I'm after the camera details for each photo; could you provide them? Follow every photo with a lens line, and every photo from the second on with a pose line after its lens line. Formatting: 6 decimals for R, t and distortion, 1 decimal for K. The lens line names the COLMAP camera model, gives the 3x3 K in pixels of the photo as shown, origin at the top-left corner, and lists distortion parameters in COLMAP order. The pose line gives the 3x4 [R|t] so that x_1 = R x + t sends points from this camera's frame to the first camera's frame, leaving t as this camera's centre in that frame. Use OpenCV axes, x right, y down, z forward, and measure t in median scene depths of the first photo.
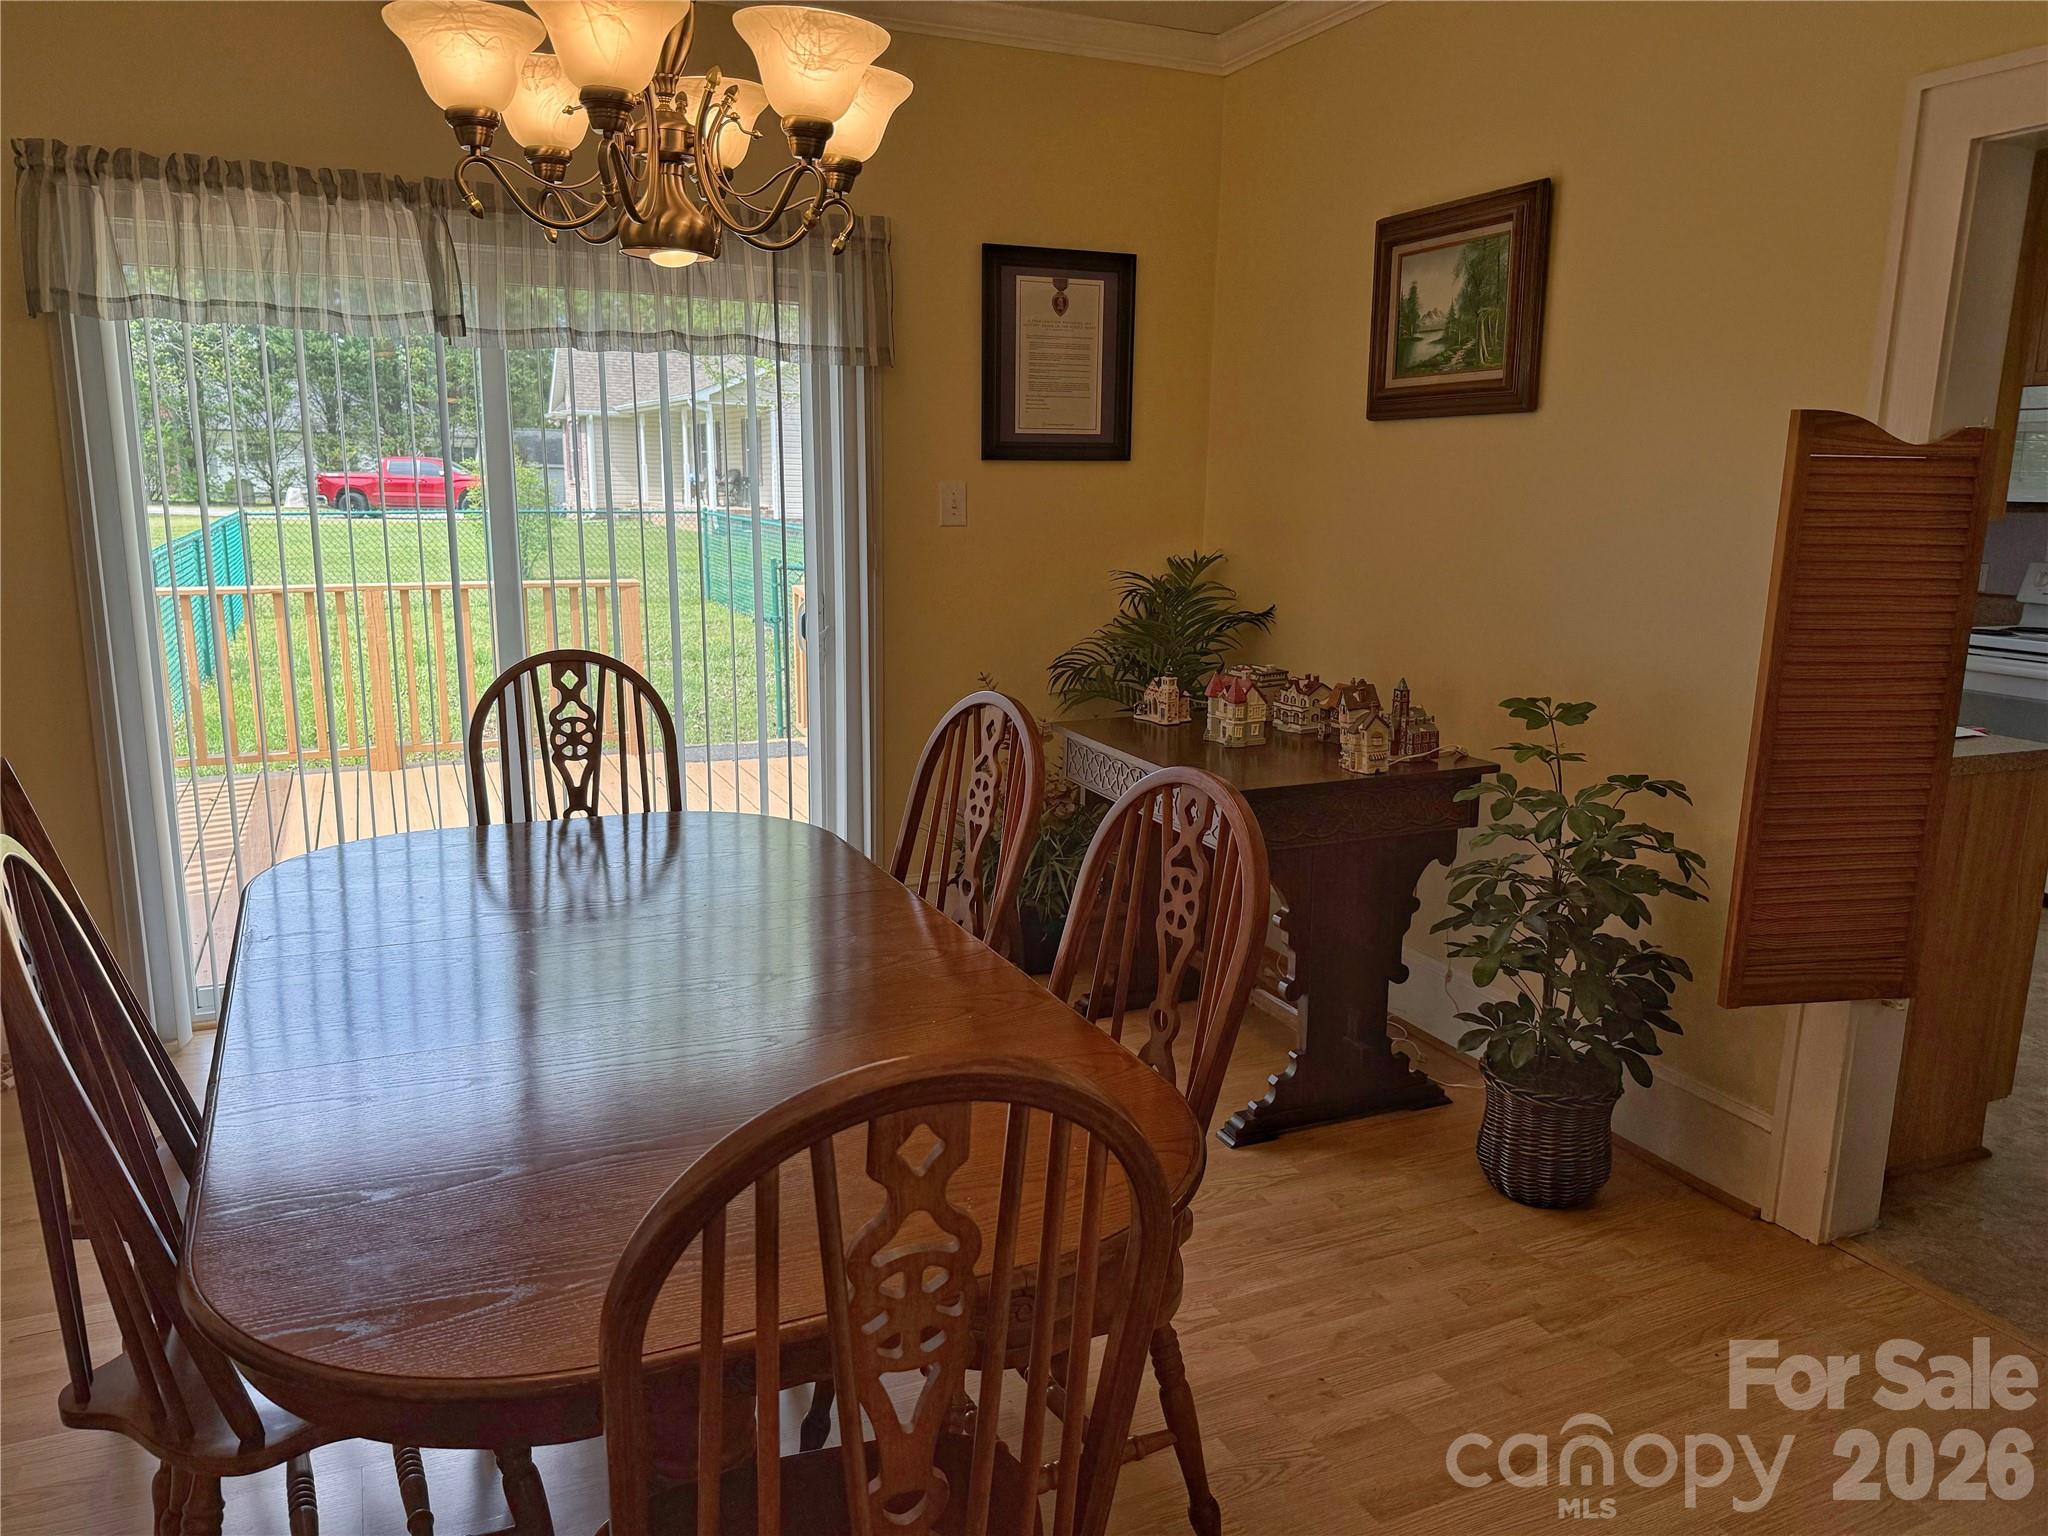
lens RADIAL K [[1452.5, 0, 1024.0], [0, 1452.5, 768.0], [0, 0, 1]] dist [0.000160, -0.005711]
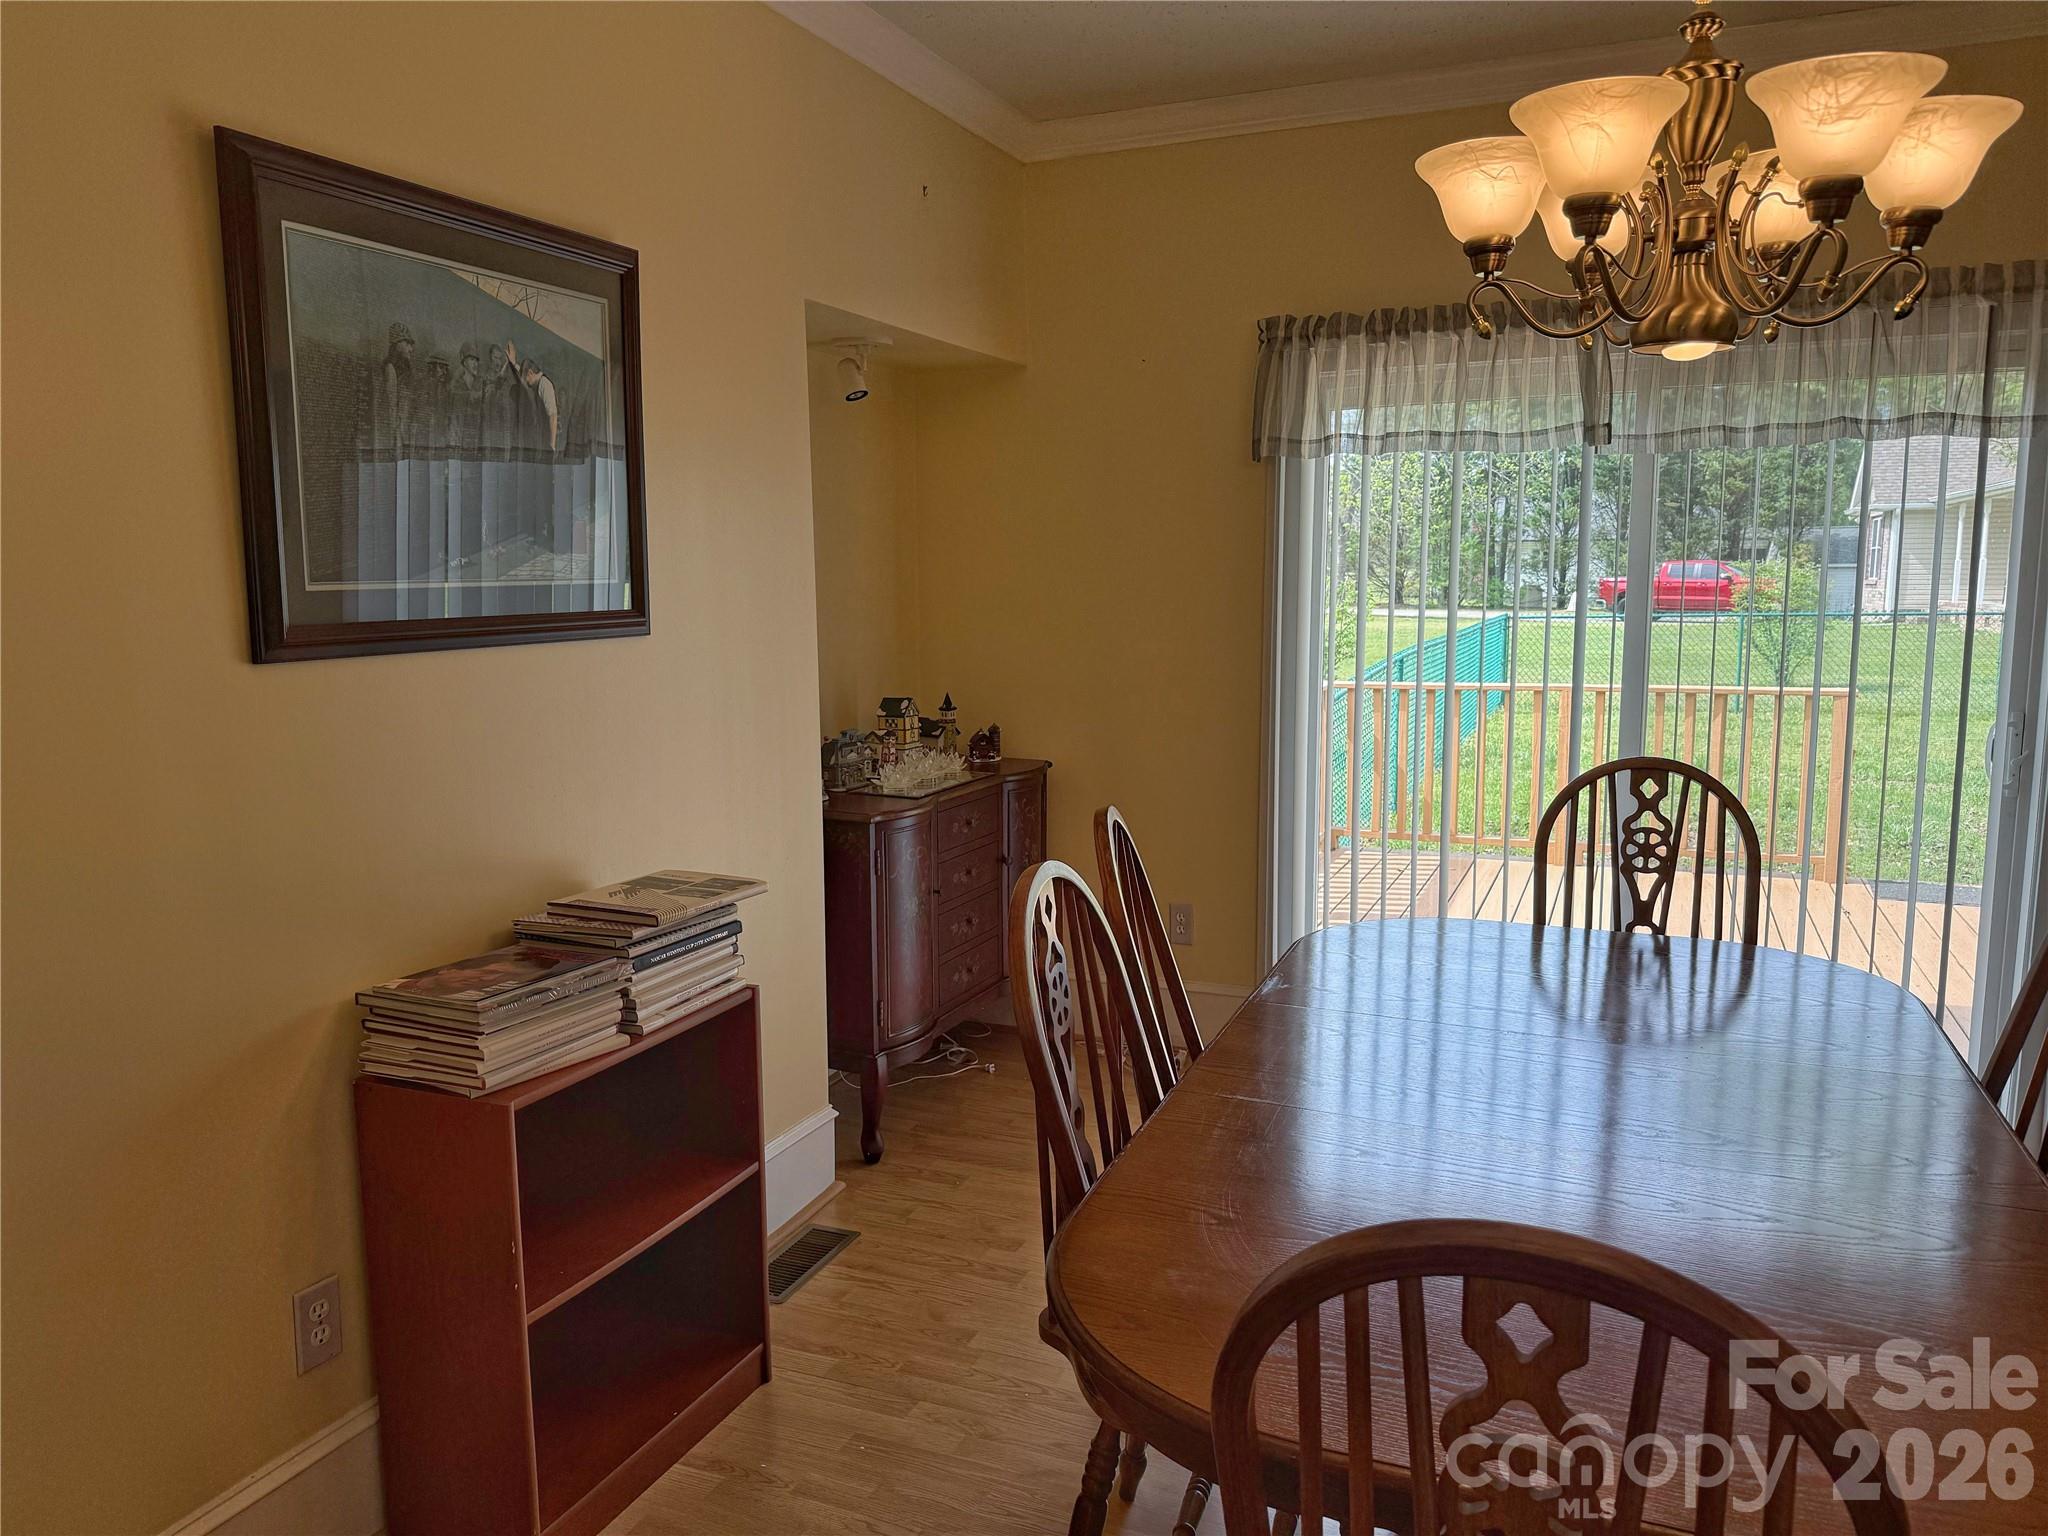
lens RADIAL K [[1446.8, 0, 1024.0], [0, 1446.8, 768.0], [0, 0, 1]] dist [0.034503, -0.051012]
pose [[0.681150, 0.074431, -0.728351, 0.103160], [-0.124731, 0.992073, -0.015267, -0.008049], [0.721441, 0.101248, 0.685034, 0.040148]]
